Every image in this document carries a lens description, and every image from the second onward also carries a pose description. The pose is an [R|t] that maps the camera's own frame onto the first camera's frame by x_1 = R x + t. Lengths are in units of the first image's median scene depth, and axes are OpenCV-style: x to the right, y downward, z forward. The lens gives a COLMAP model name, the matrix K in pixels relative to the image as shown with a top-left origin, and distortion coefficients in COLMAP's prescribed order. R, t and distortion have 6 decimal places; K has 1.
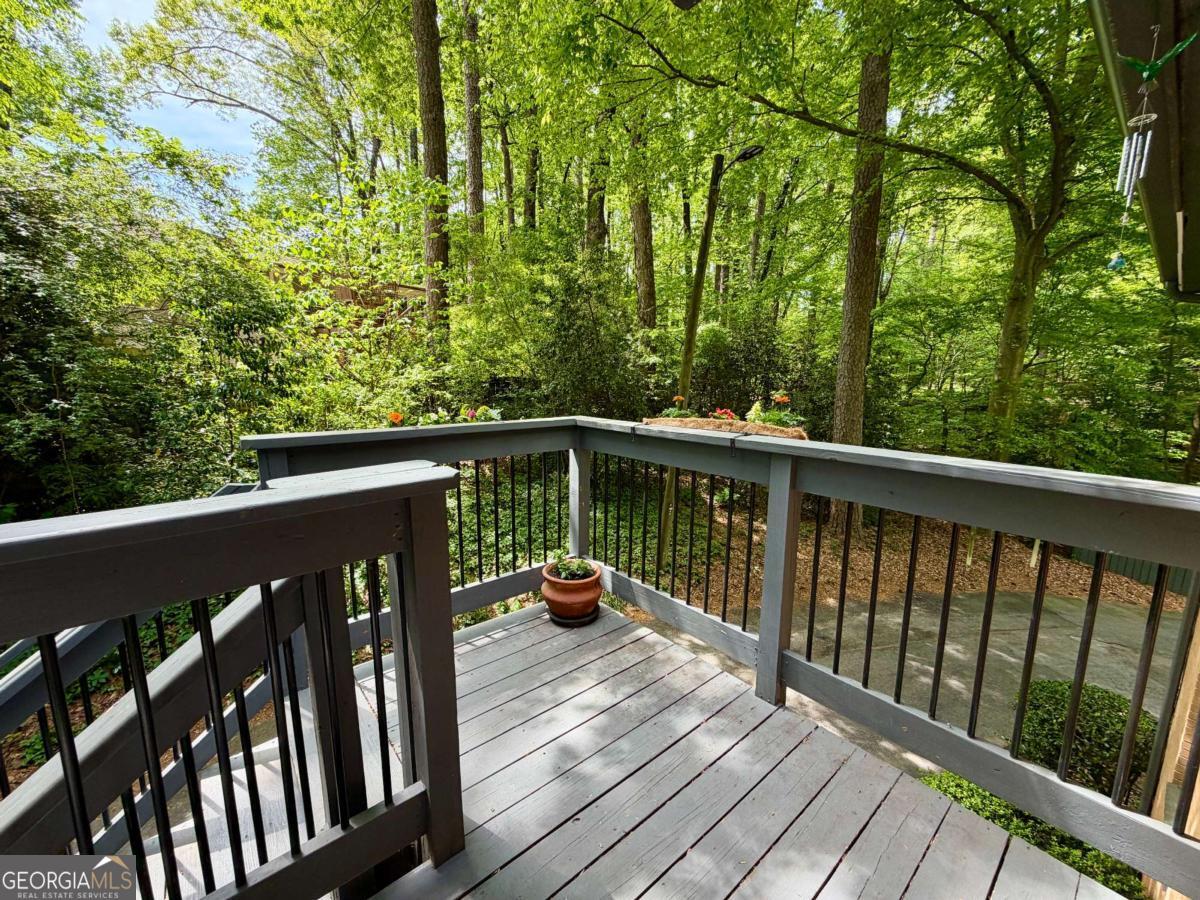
lens RADIAL K [[489.3, 0, 601.7], [0, 489.3, 453.0], [0, 0, 1]] dist [-0.002261, -0.000149]
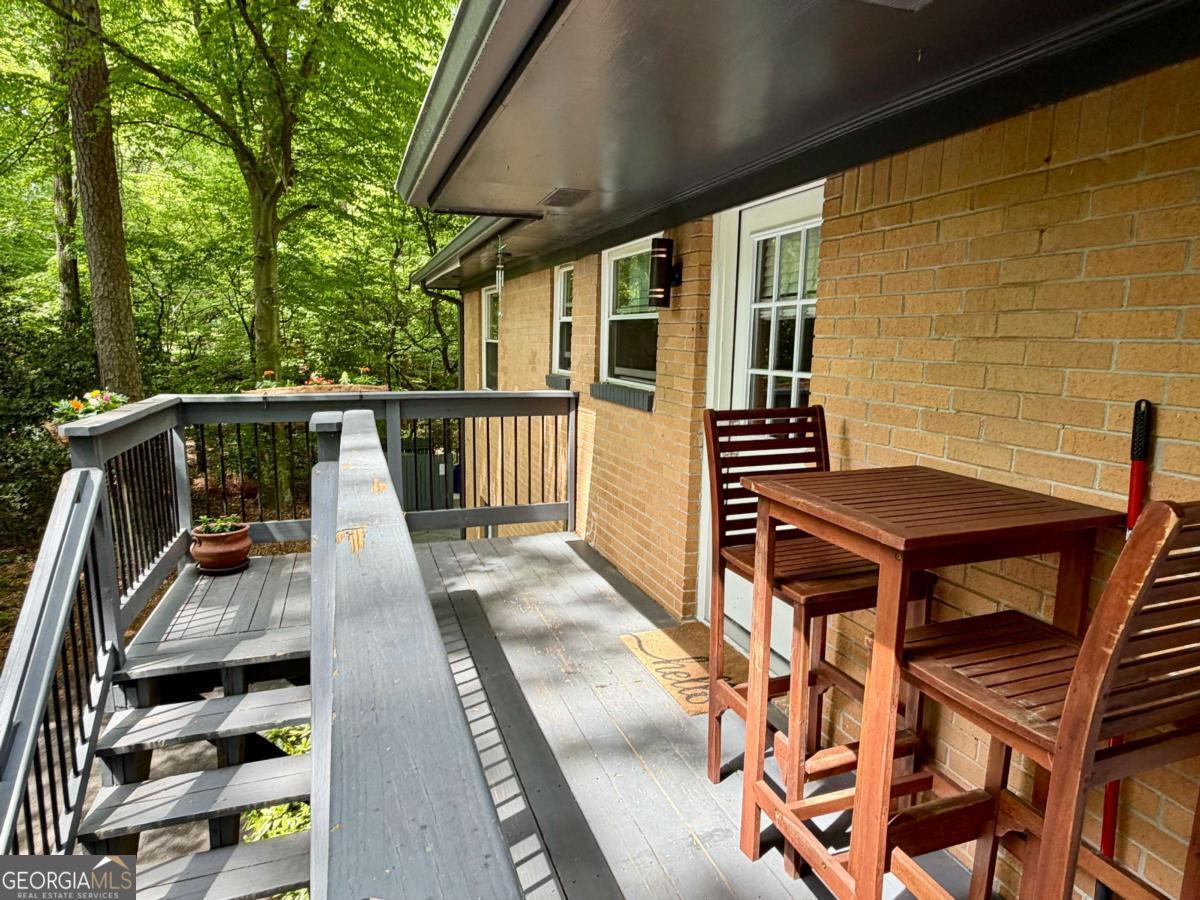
lens RADIAL K [[690.5, 0, 598.4], [0, 690.5, 448.7], [0, 0, 1]] dist [-0.001688, -0.000242]
pose [[0.357647, -0.155406, 0.920836, -1.136226], [0.142185, 0.983622, 0.110778, 0.004311], [-0.922969, 0.091310, 0.373885, -0.401123]]
